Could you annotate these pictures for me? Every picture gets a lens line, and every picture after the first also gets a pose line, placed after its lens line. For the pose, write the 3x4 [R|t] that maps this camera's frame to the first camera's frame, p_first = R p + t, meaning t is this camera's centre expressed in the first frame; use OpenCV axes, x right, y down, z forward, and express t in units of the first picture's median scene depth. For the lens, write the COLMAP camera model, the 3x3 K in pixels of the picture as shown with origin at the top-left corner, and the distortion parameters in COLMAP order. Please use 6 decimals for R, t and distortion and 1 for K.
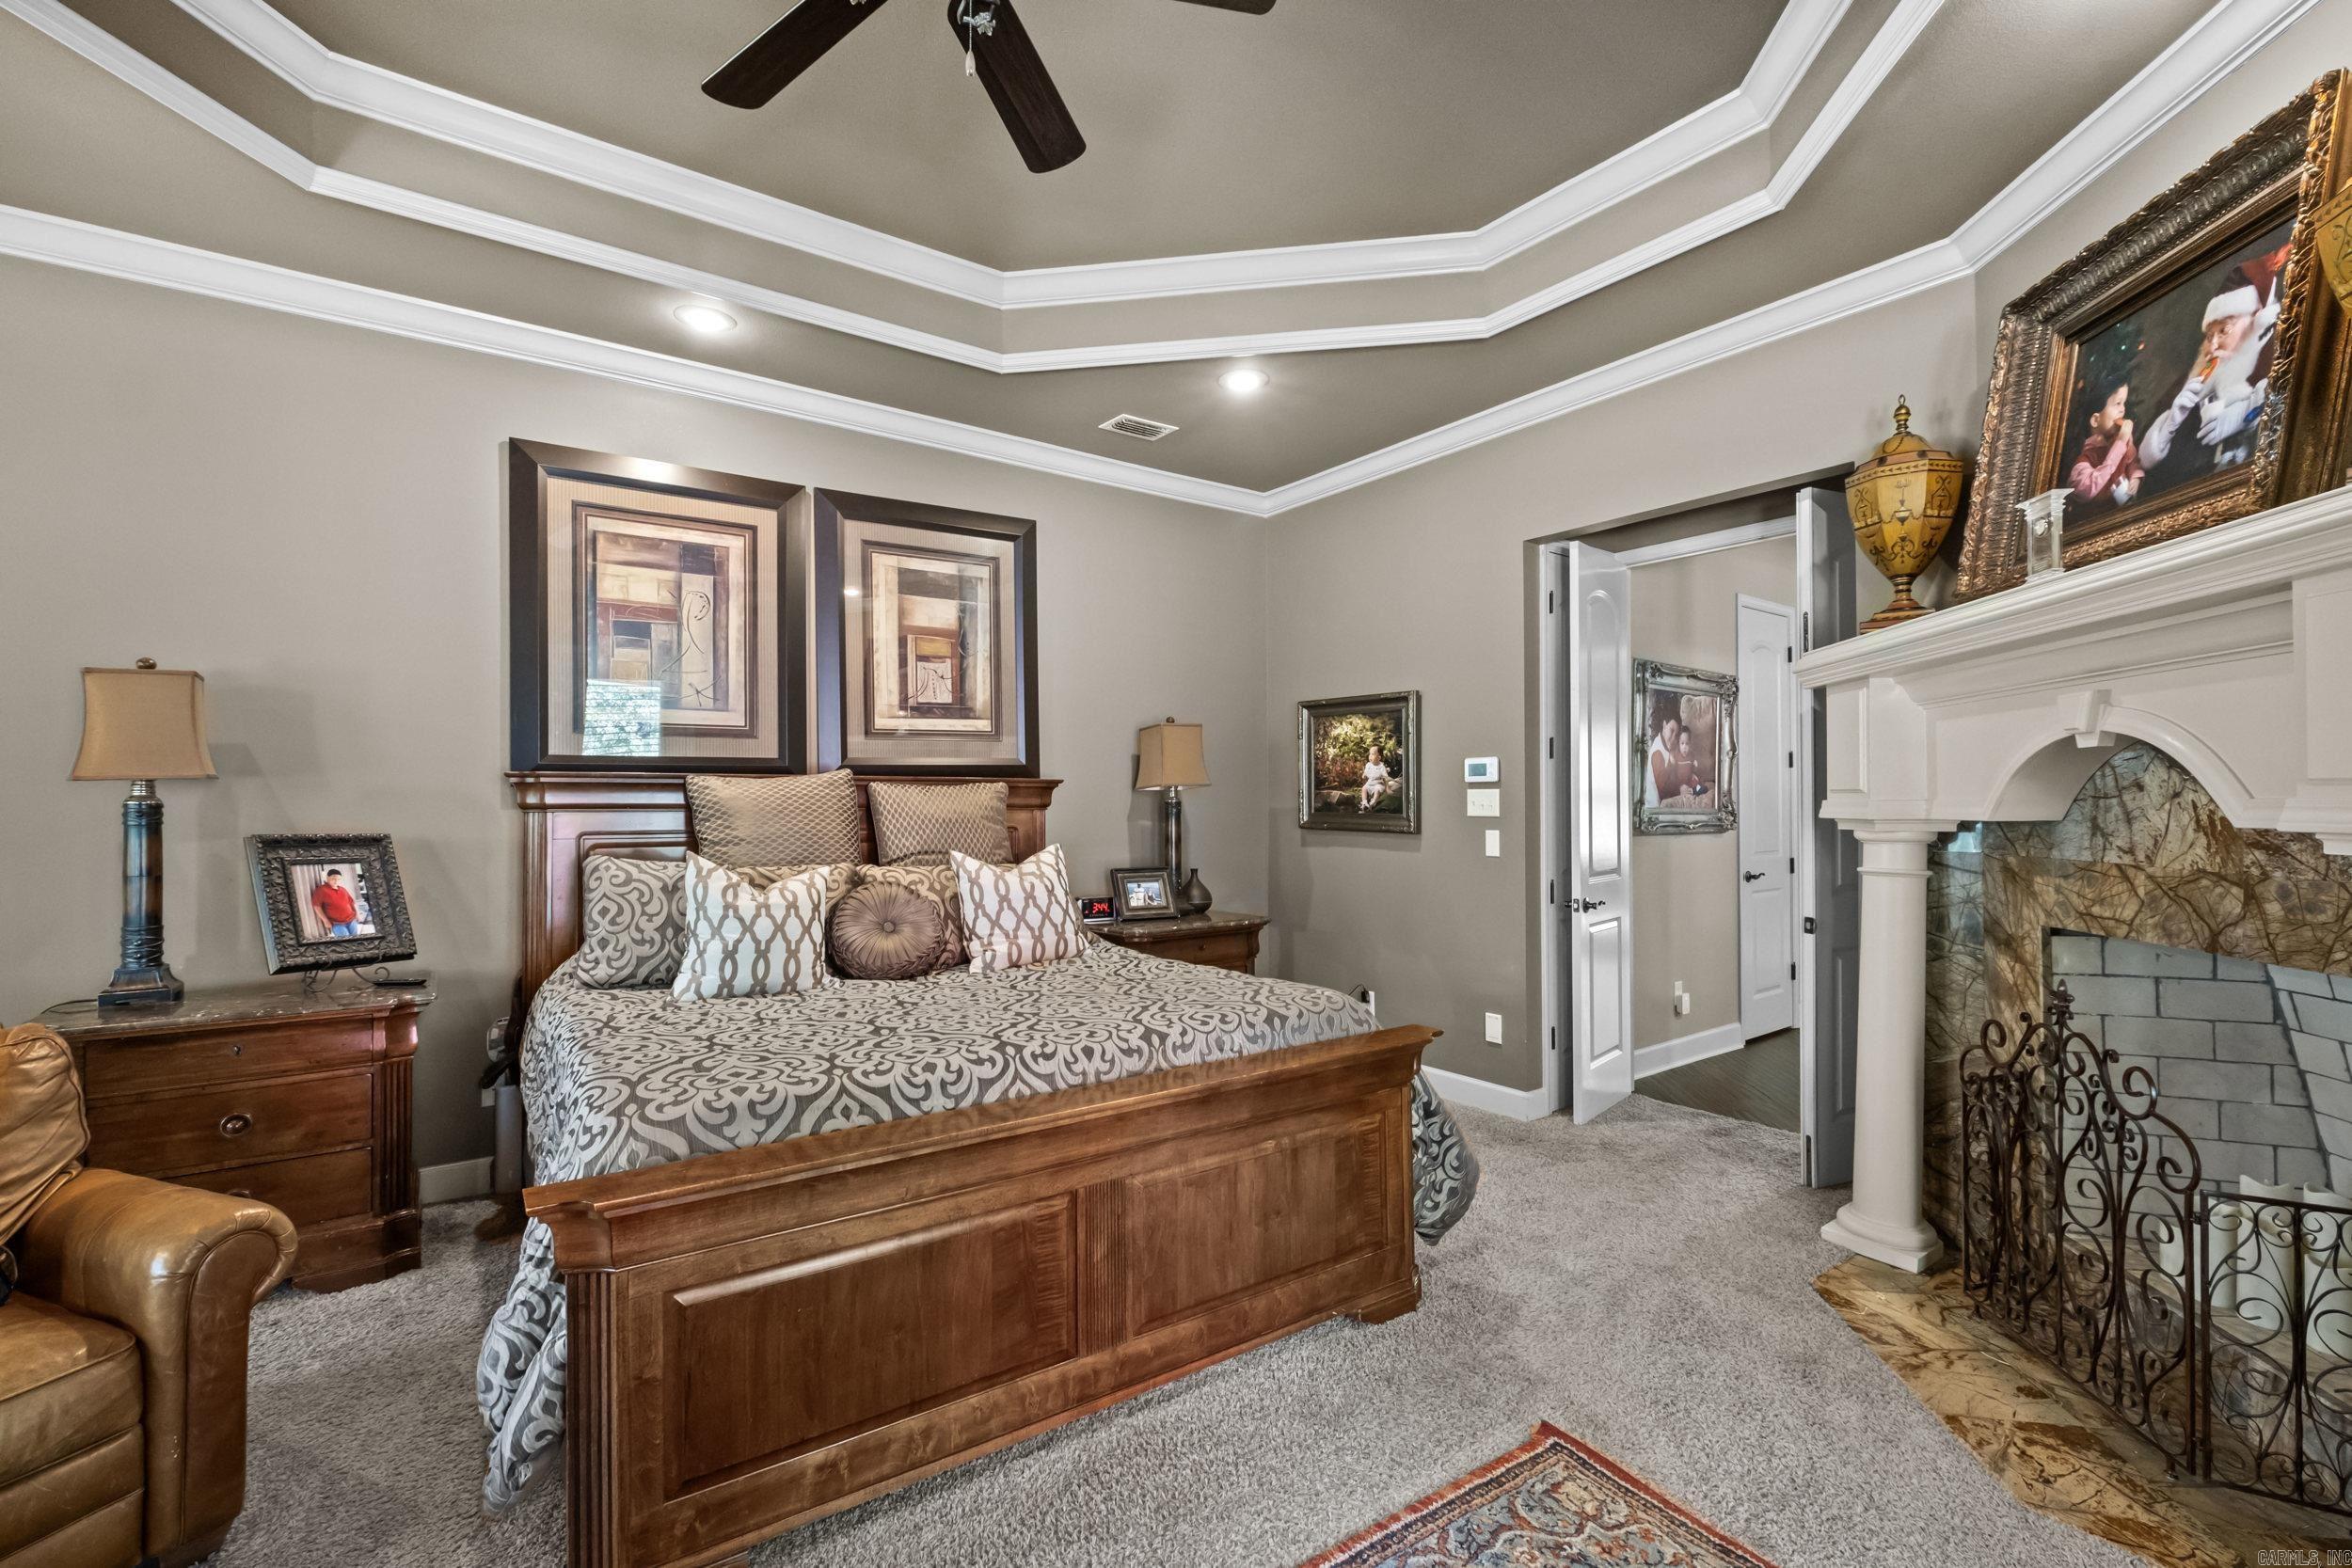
lens RADIAL K [[1029.3, 0, 1149.4], [0, 1029.3, 787.1], [0, 0, 1]] dist [-0.001285, -0.000125]
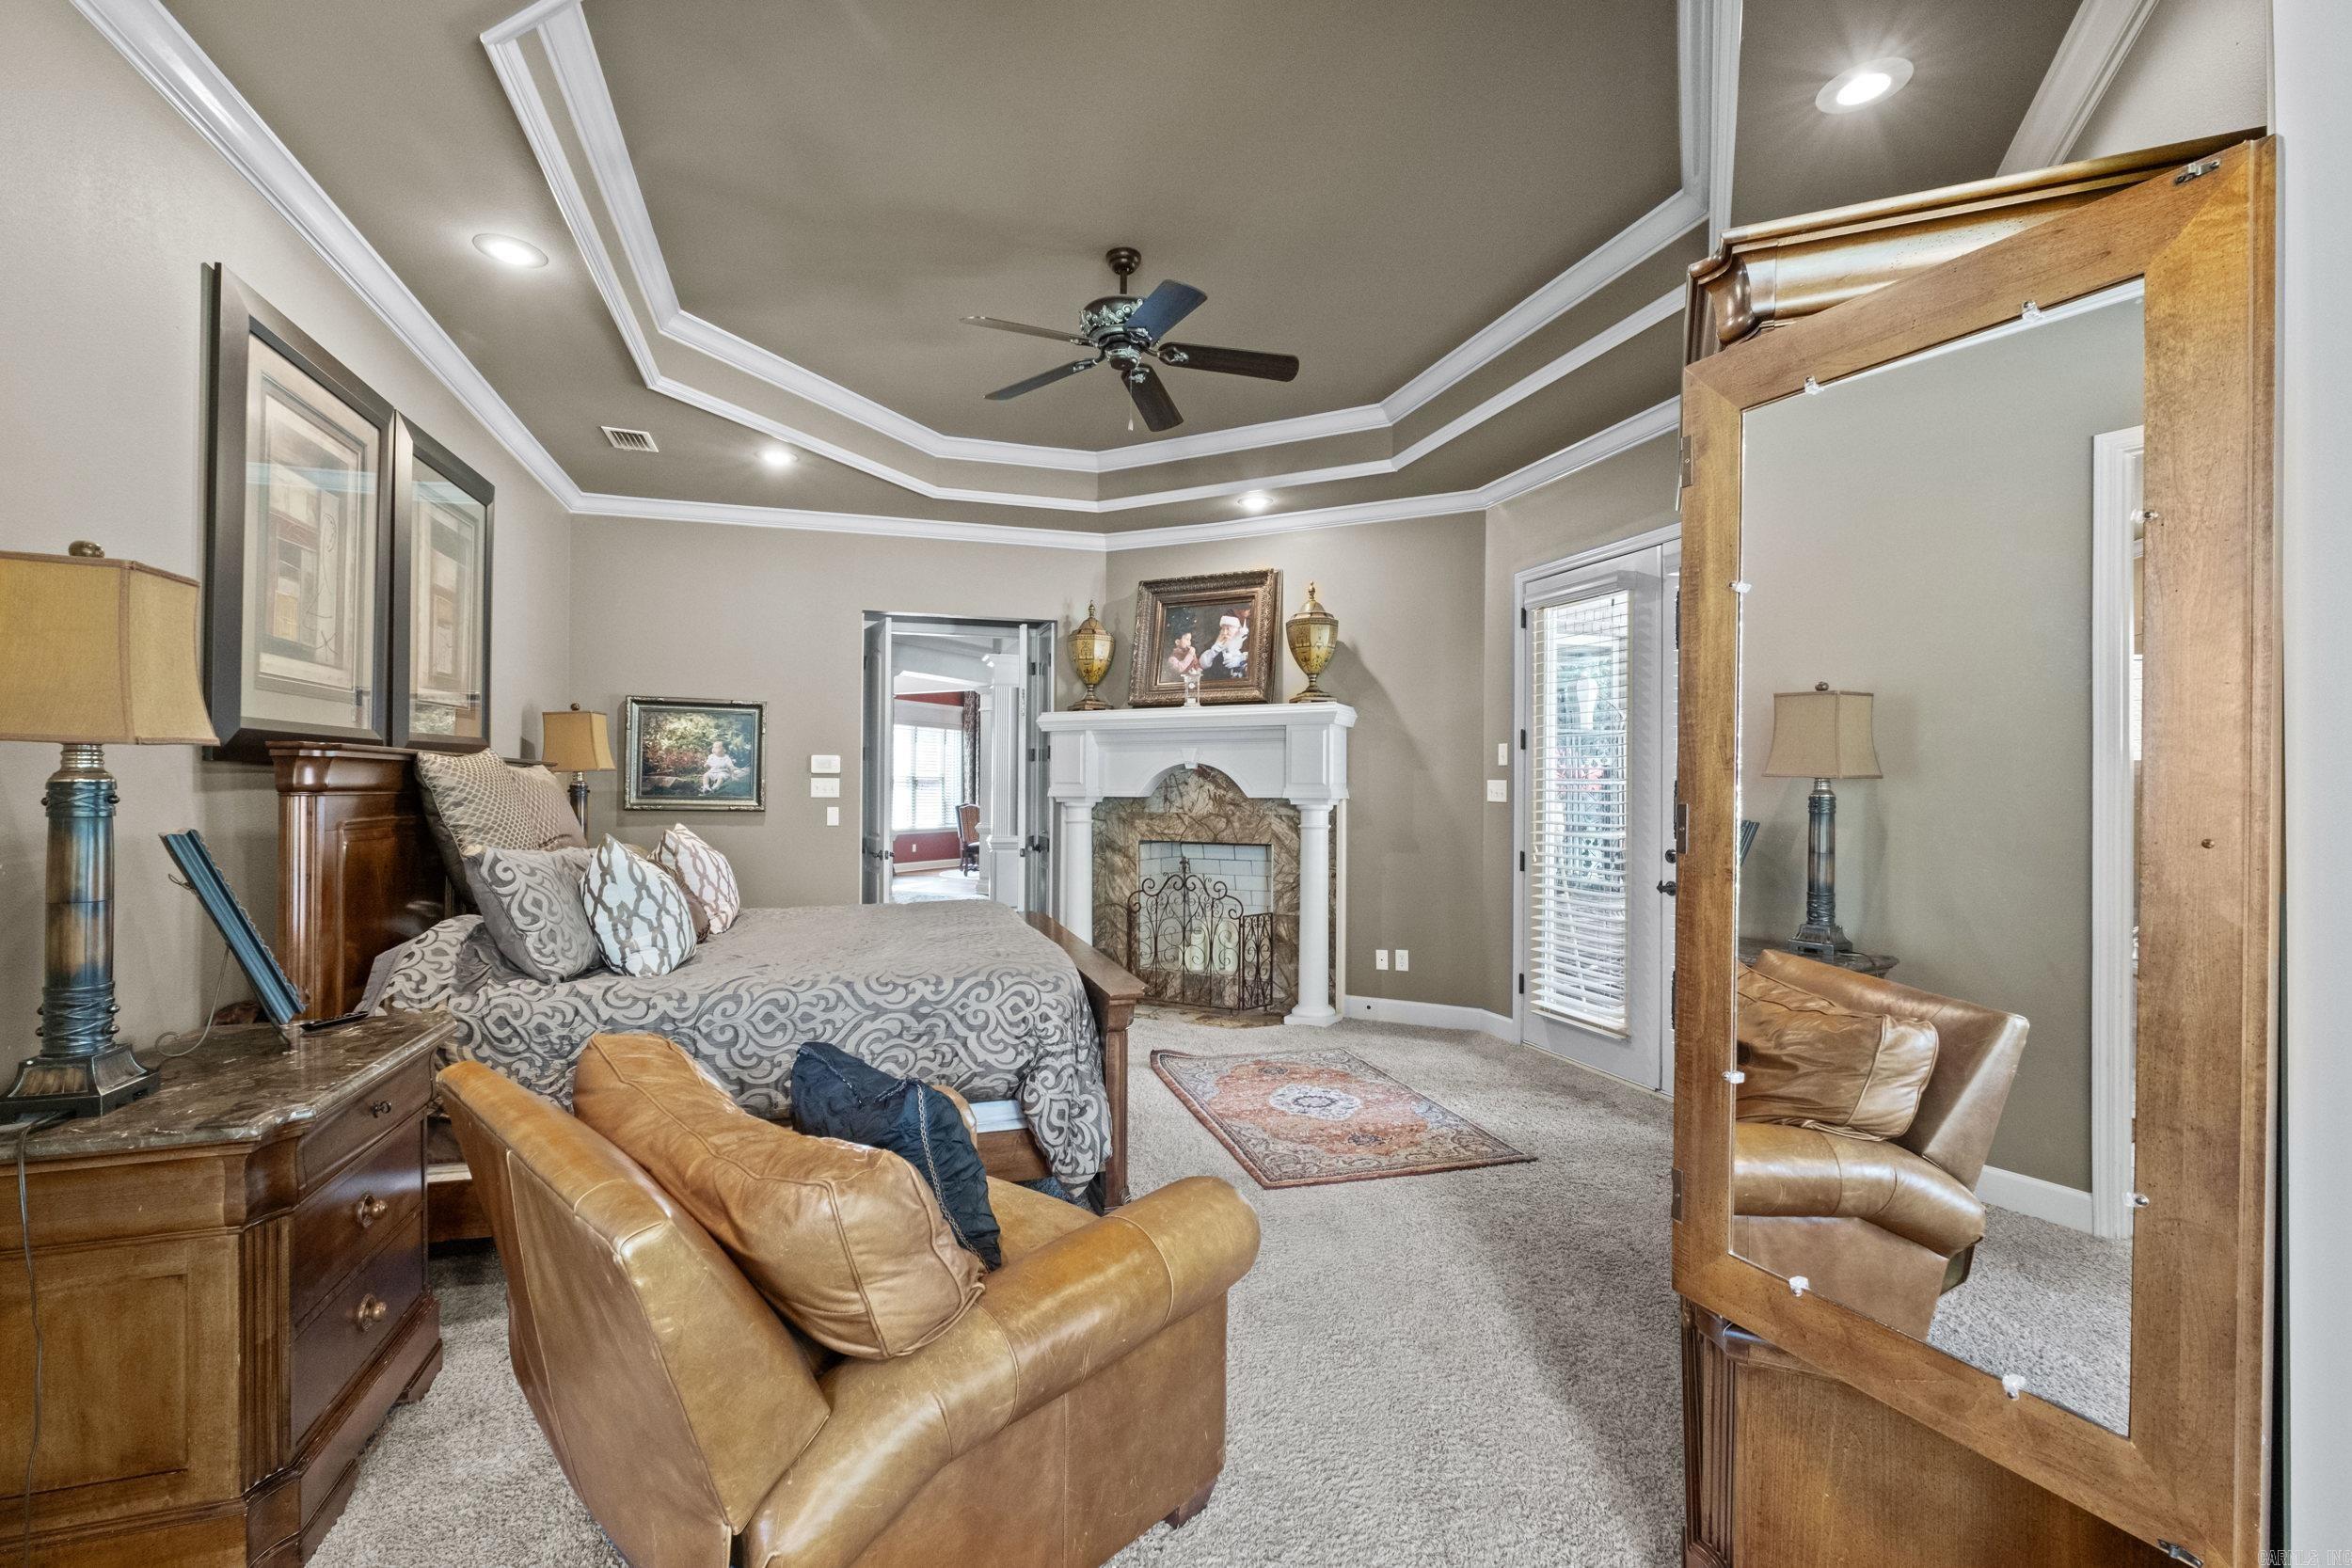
lens RADIAL K [[1042.9, 0, 1168.0], [0, 1042.9, 781.4], [0, 0, 1]] dist [-0.001465, 0.000253]
pose [[0.297174, 0.010405, 0.954767, -1.274871], [-0.018954, 0.999808, -0.004996, 0.006814], [-0.954635, -0.016612, 0.297314, 0.184813]]
